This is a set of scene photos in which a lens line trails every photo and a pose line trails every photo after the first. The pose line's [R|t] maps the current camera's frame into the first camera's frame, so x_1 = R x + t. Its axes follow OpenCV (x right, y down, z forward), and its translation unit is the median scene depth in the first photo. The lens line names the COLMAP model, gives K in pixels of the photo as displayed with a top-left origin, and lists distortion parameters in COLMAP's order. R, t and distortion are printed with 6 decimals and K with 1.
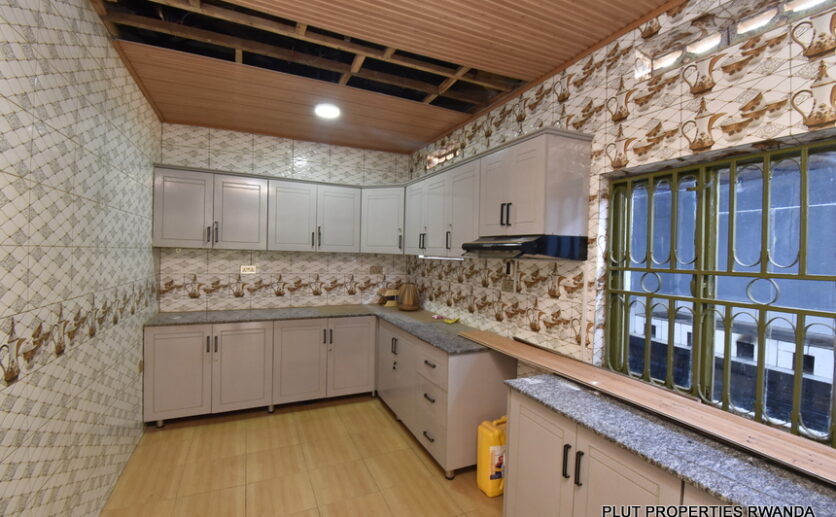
lens RADIAL K [[378.2, 0, 418.9], [0, 378.2, 256.2], [0, 0, 1]] dist [0.017090, -0.001160]
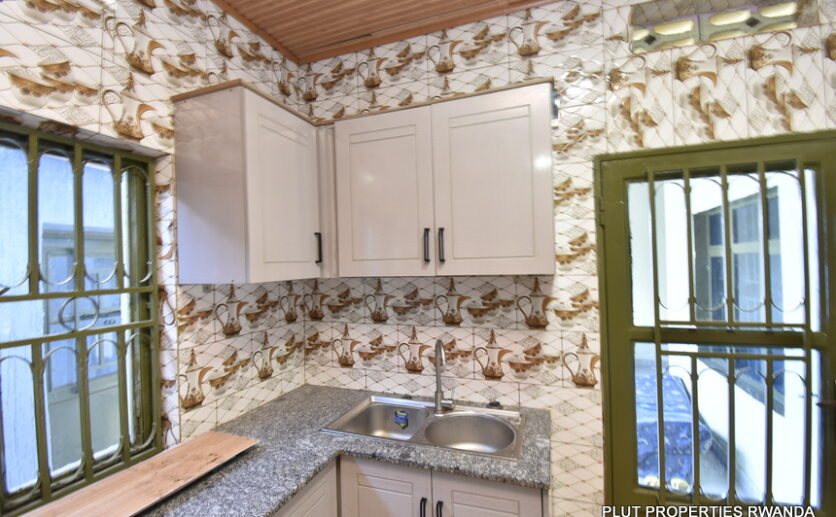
lens RADIAL K [[378.2, 0, 419.5], [0, 378.2, 266.8], [0, 0, 1]] dist [0.017090, -0.001160]
pose [[0.704668, -0.030941, 0.708862, -0.188386], [0.041931, 0.999119, 0.001927, -0.010098], [-0.708297, 0.028365, 0.705344, 0.418033]]
